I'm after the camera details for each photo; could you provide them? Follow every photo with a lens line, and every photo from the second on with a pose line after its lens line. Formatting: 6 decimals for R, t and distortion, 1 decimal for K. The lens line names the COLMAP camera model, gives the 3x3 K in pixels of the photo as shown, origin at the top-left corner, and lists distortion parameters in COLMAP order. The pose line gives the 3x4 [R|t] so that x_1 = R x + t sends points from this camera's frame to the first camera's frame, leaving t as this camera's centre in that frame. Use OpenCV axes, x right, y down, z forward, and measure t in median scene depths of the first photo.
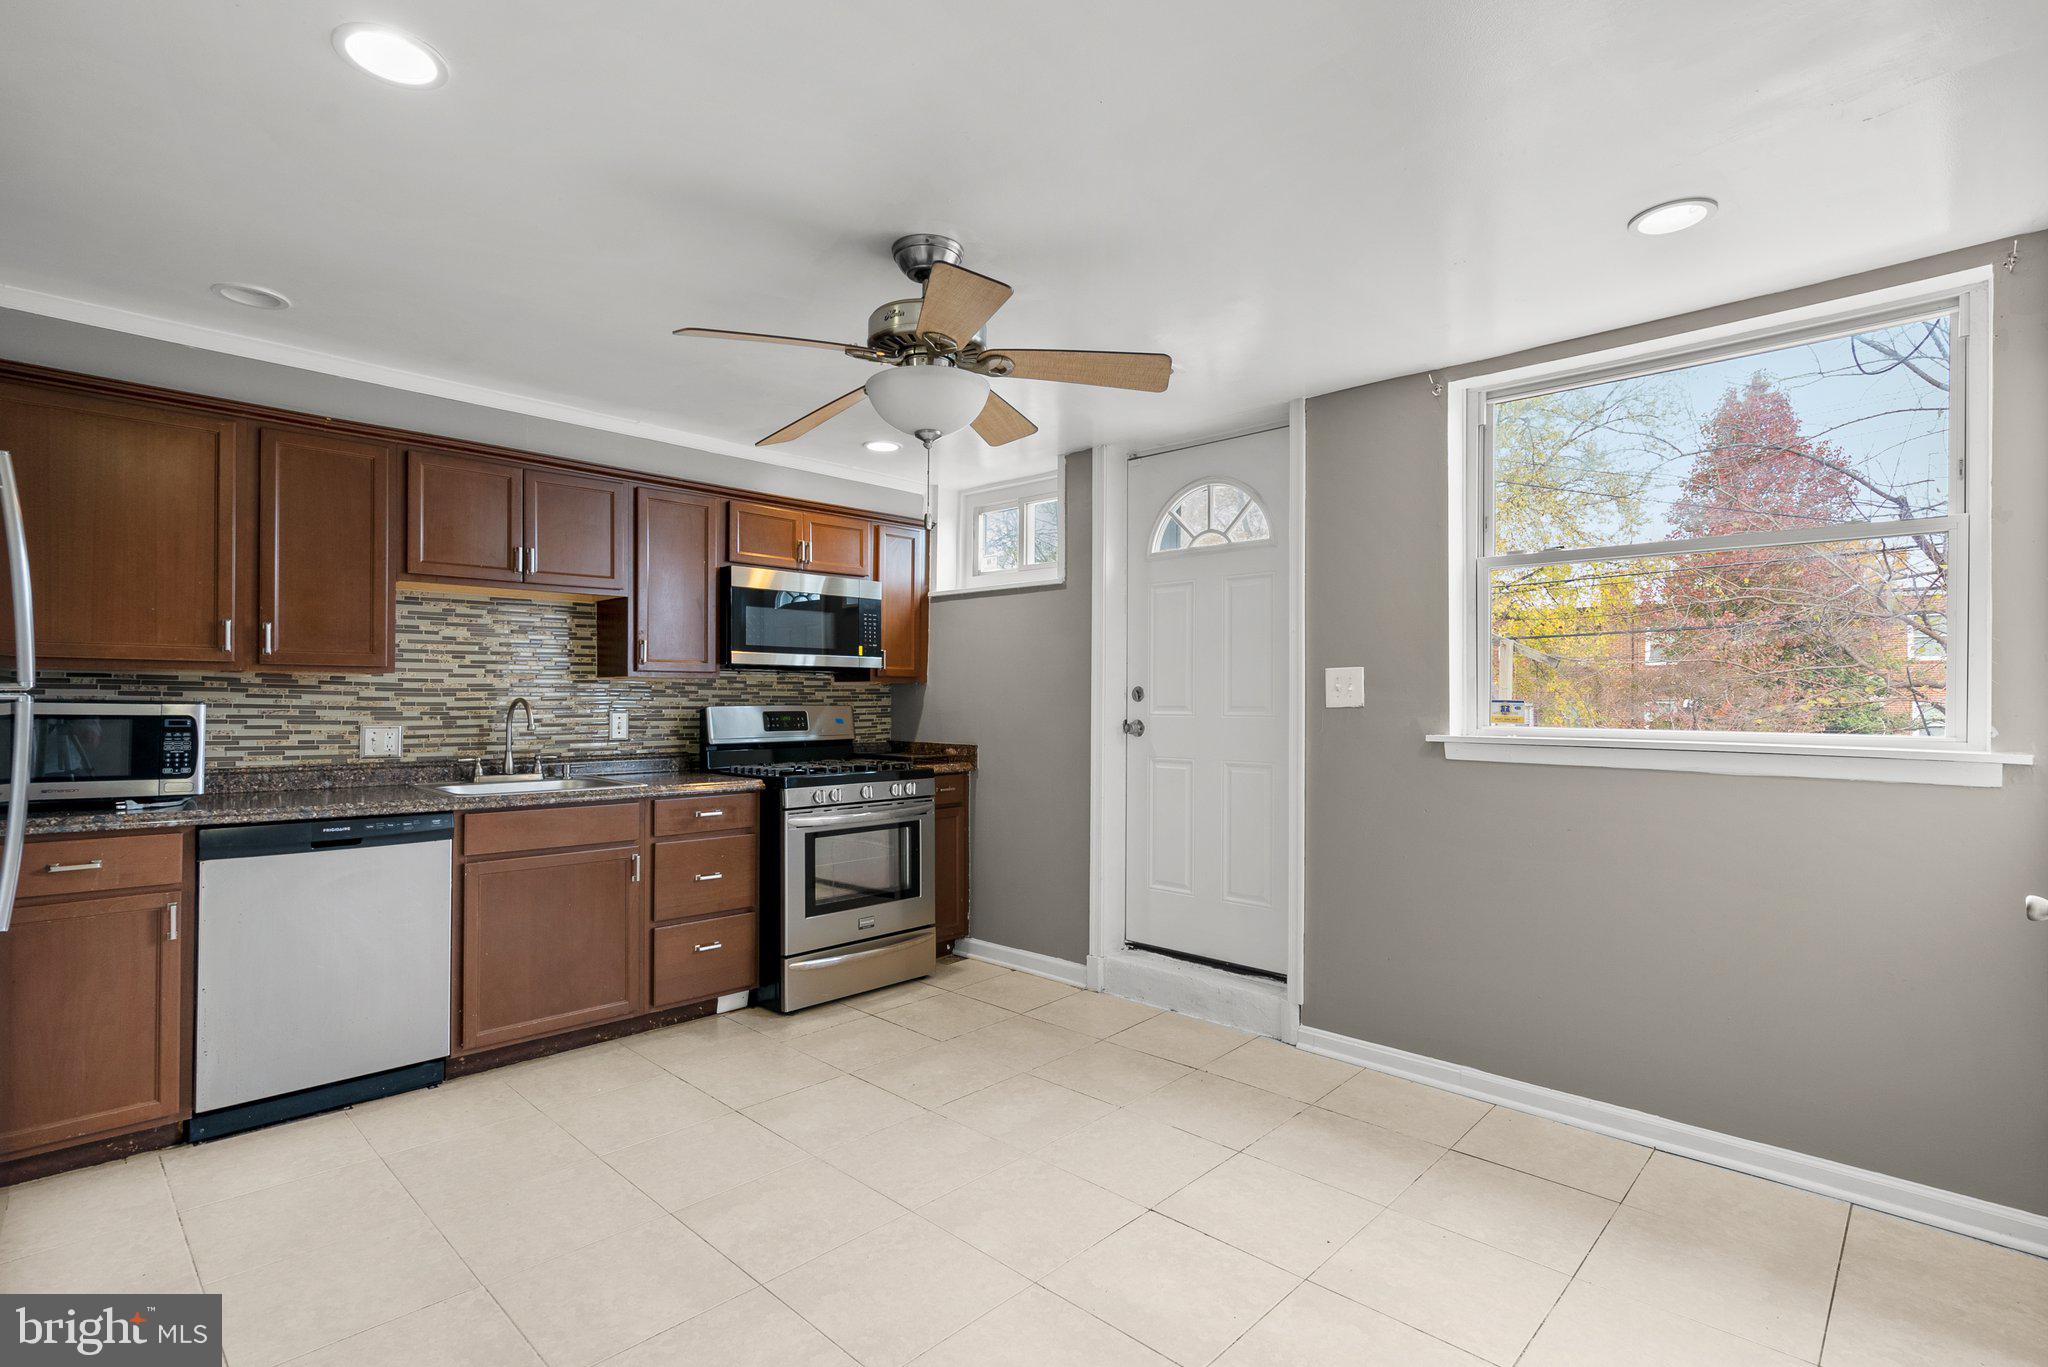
lens RADIAL K [[932.8, 0, 1031.0], [0, 932.8, 697.6], [0, 0, 1]] dist [-0.000625, 0.000628]
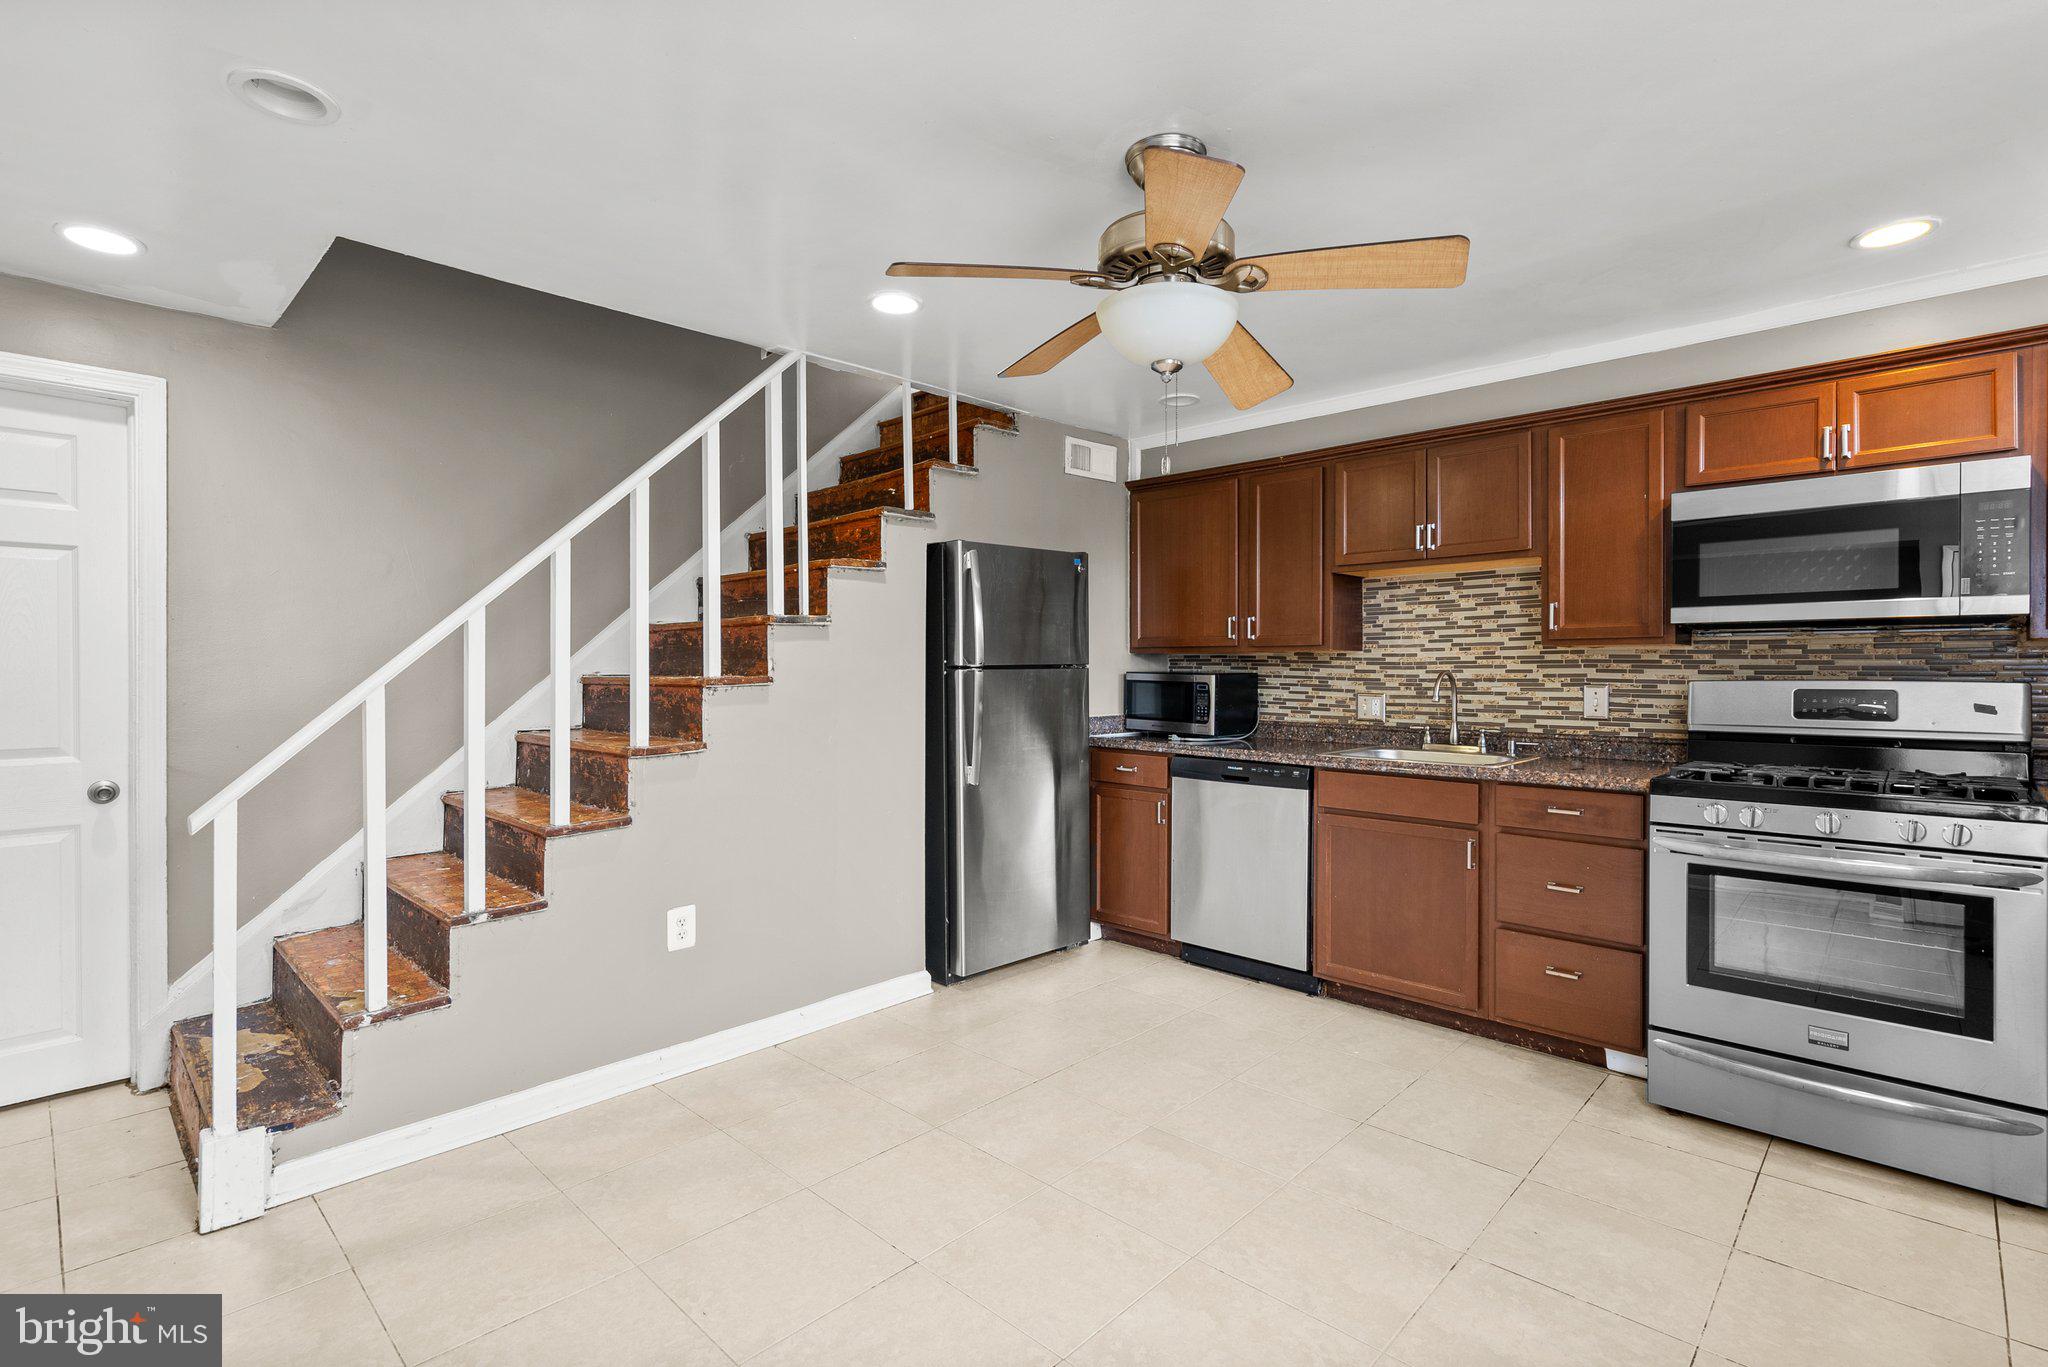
lens RADIAL K [[962.4, 0, 1070.2], [0, 962.4, 676.9], [0, 0, 1]] dist [0.000646, 0.000468]
pose [[0.036650, 0.003498, -0.999322, 0.476218], [0.001153, 0.999993, 0.003542, 0.003248], [0.999328, -0.001282, 0.036645, 0.531271]]
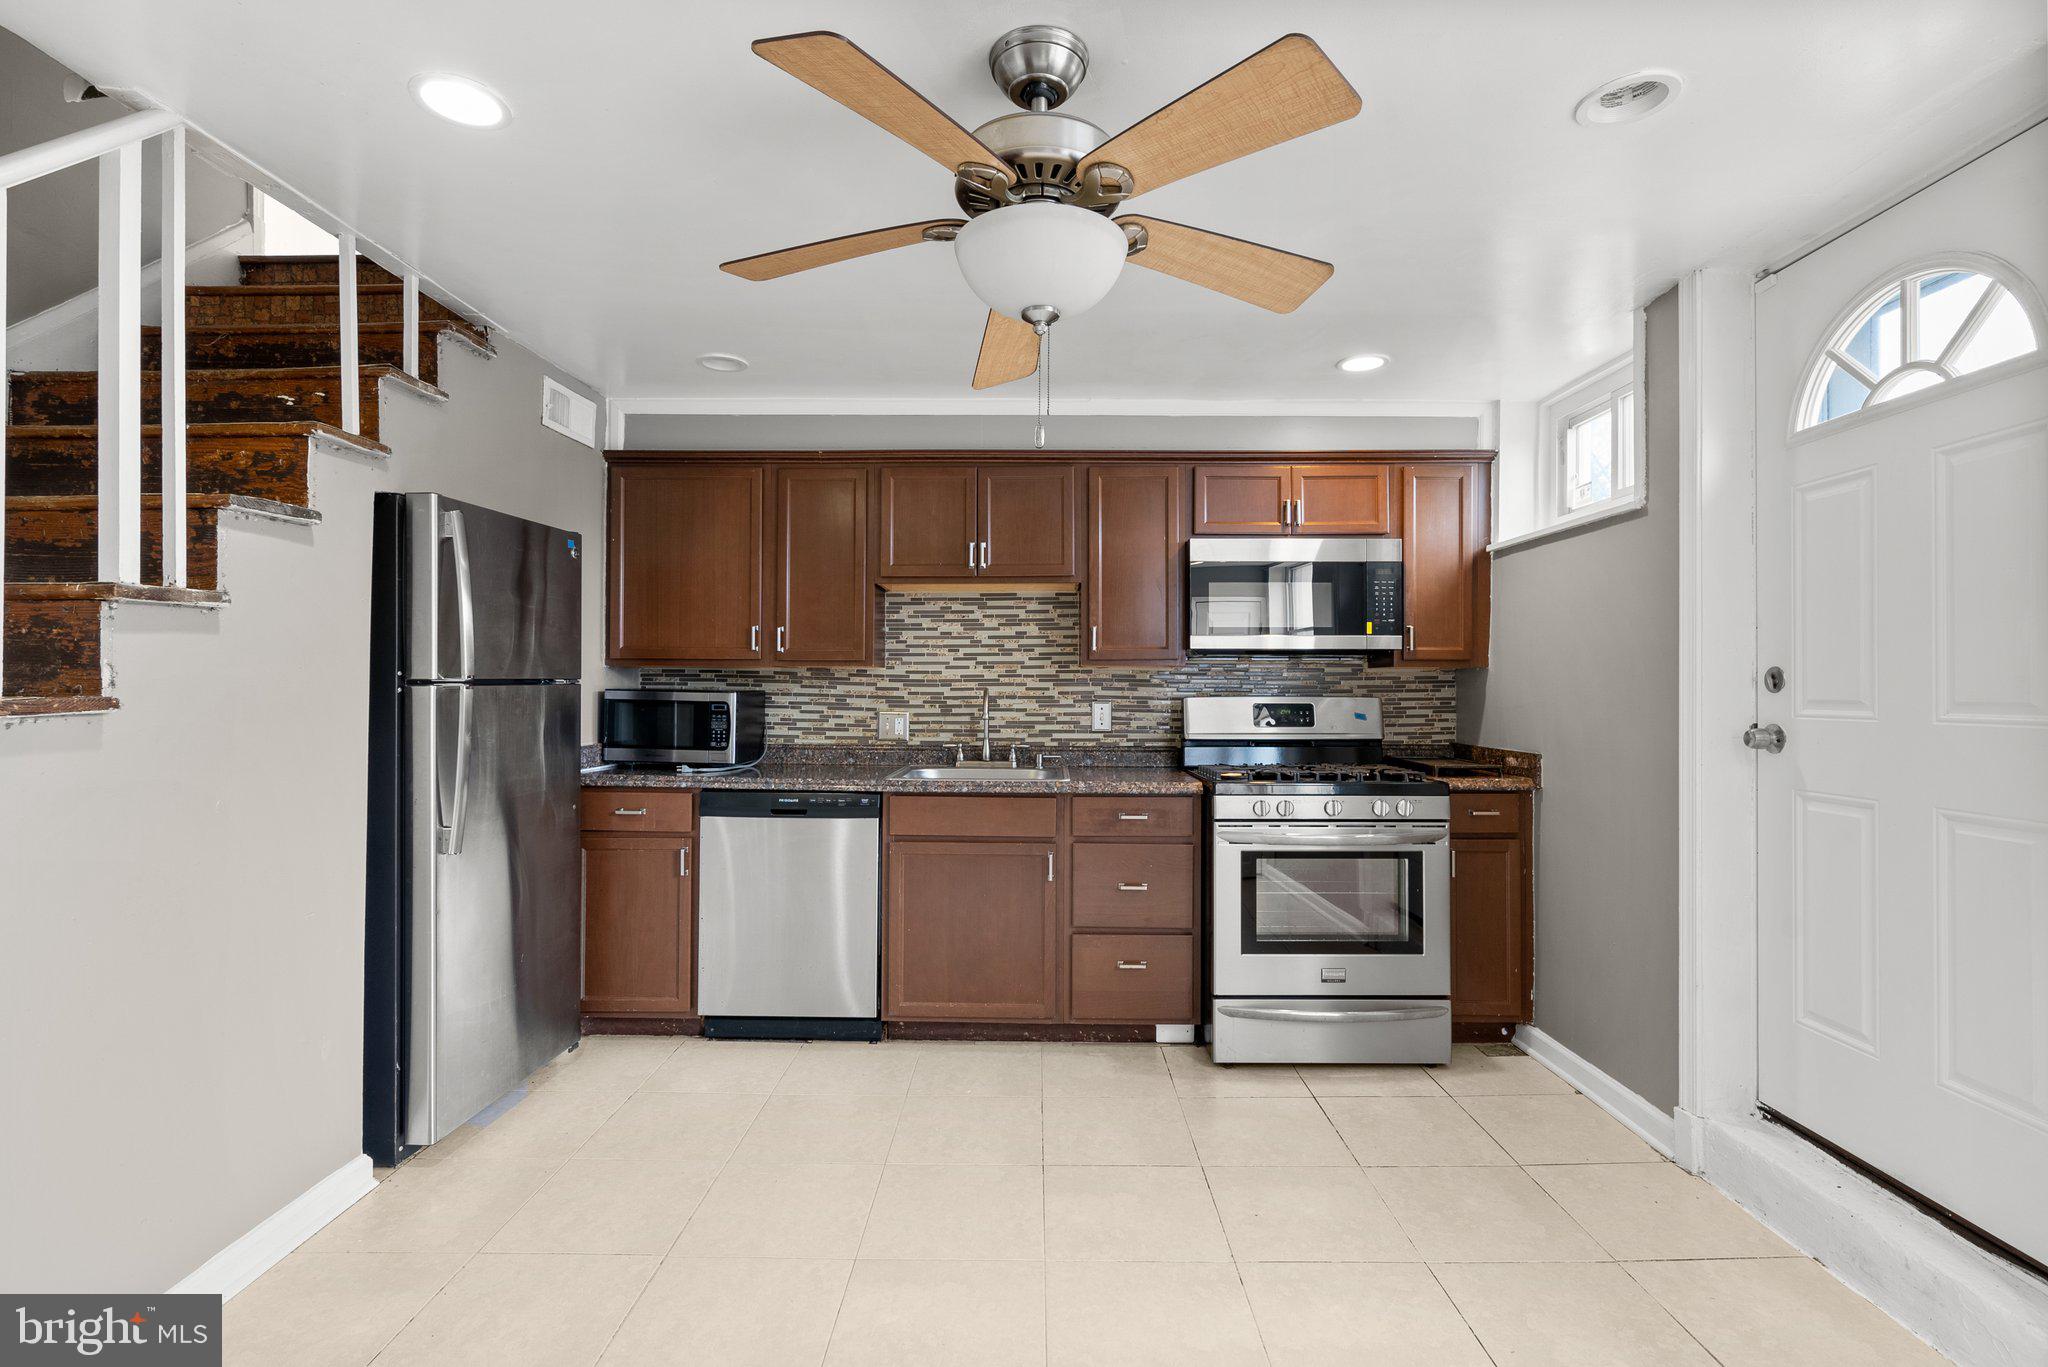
lens RADIAL K [[941.0, 0, 1051.5], [0, 941.0, 678.5], [0, 0, 1]] dist [-0.011055, 0.007777]
pose [[0.698475, -0.008976, -0.715578, 0.245456], [0.000811, 0.999931, -0.011750, 0.002175], [0.715634, 0.007627, 0.698434, 0.308445]]
